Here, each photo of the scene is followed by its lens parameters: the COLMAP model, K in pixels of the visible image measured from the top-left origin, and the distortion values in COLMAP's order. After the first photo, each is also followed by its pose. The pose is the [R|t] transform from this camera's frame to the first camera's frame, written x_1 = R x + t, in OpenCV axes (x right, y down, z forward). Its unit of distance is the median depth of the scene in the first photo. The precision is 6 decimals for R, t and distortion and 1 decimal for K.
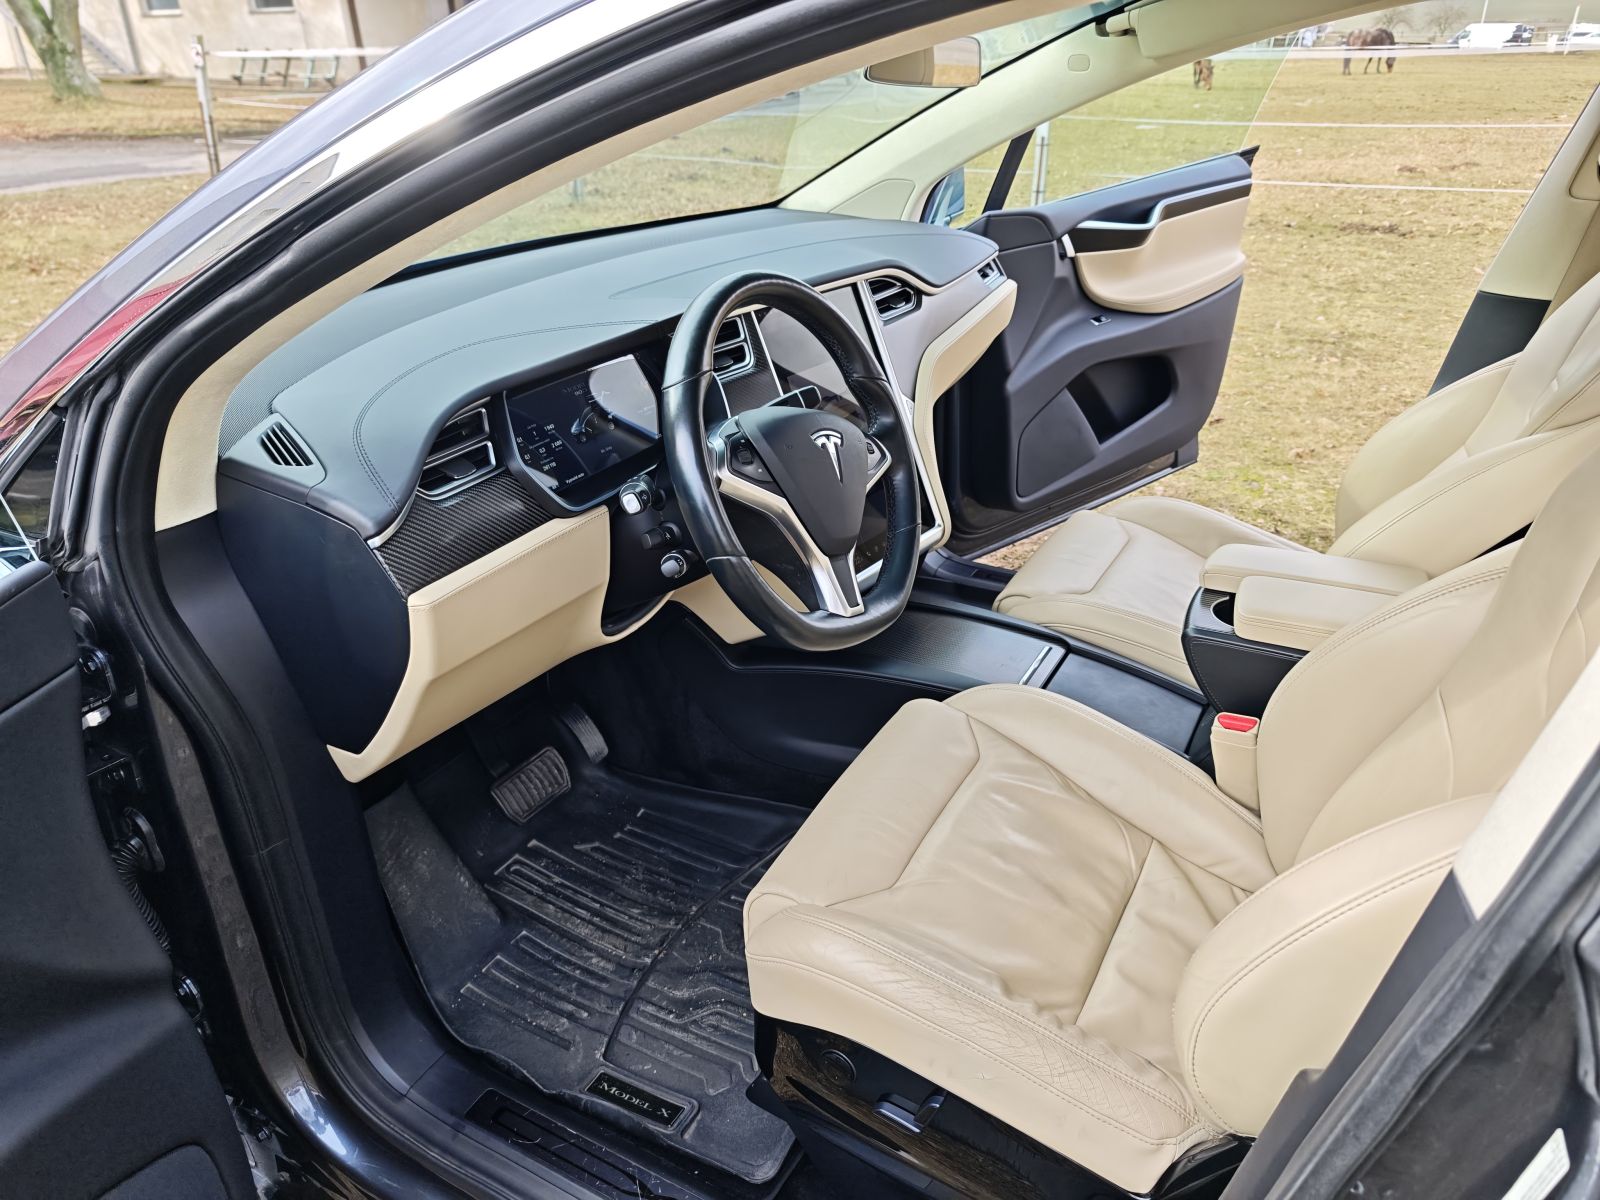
lens RADIAL K [[1092.3, 0, 785.7], [0, 1092.3, 573.2], [0, 0, 1]] dist [-0.023499, 0.014417]
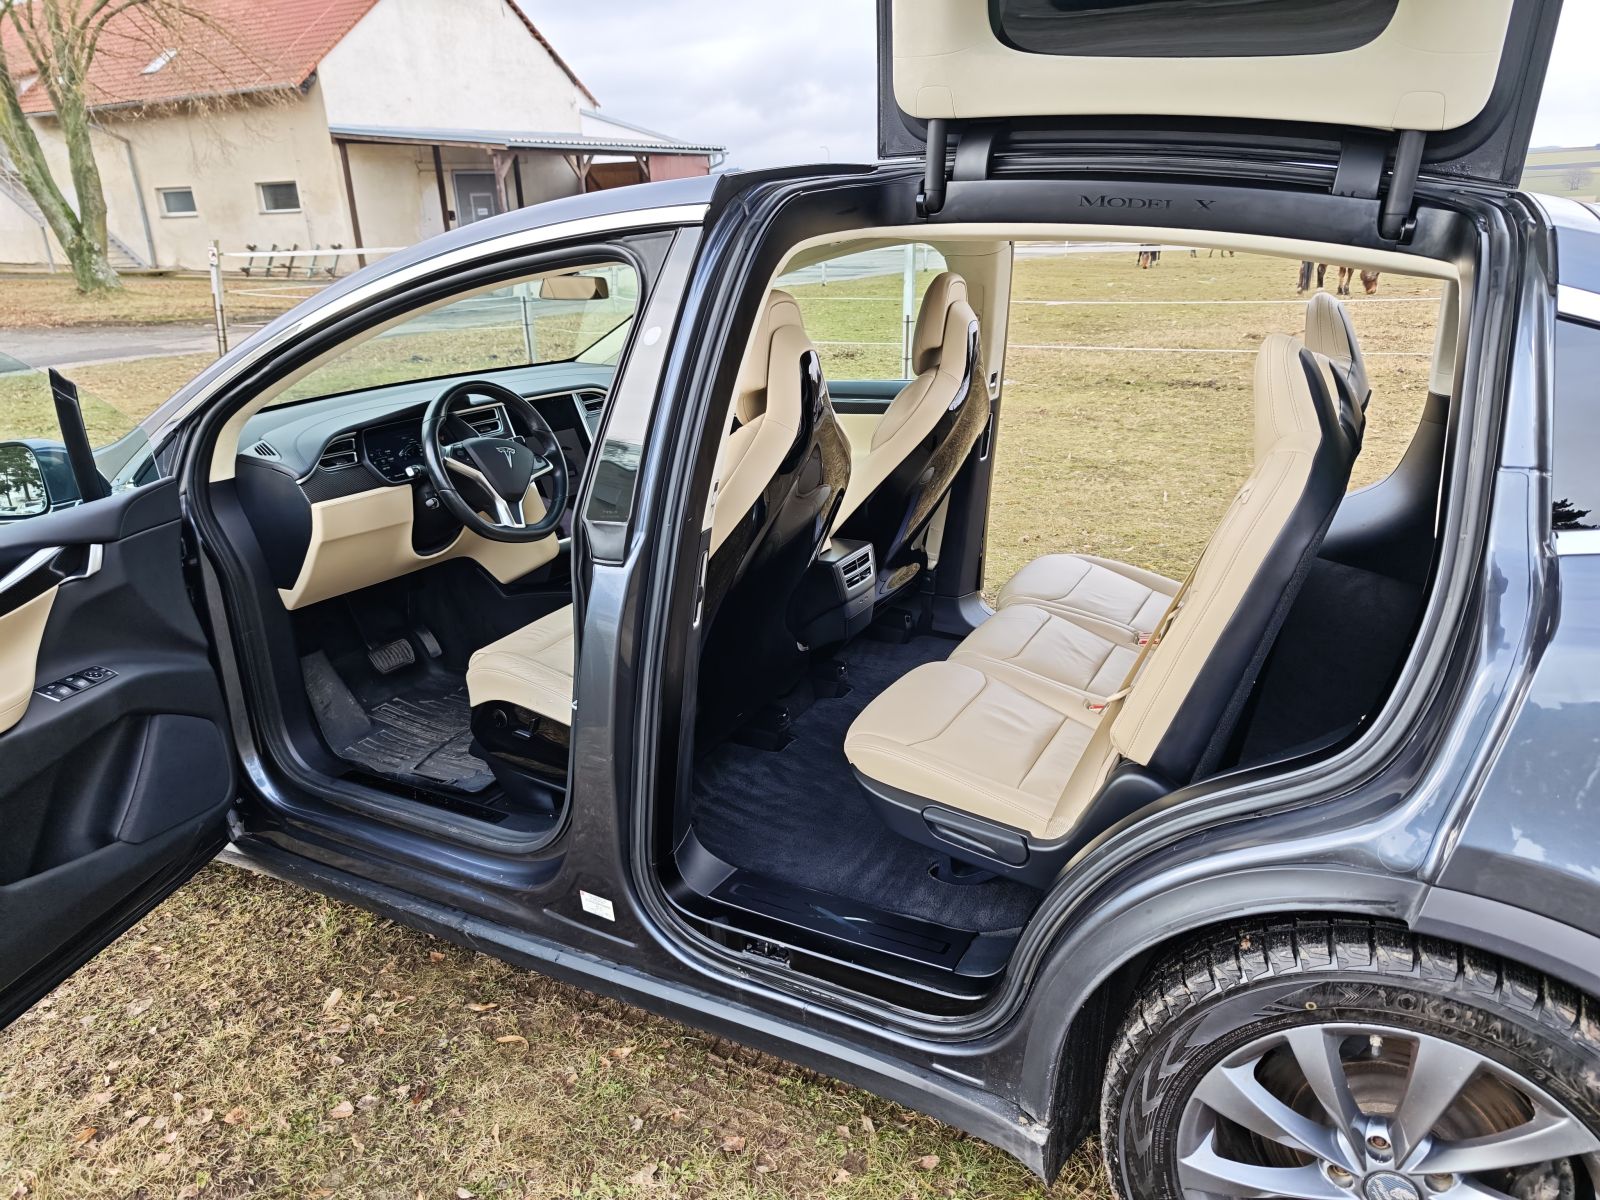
lens RADIAL K [[1092.3, 0, 803.2], [0, 1092.3, 591.9], [0, 0, 1]] dist [-0.023499, 0.014417]
pose [[0.999600, -0.016937, 0.022643, 0.048604], [0.019787, 0.991026, -0.132200, 0.038858], [-0.020201, 0.132595, 0.990964, -0.098941]]
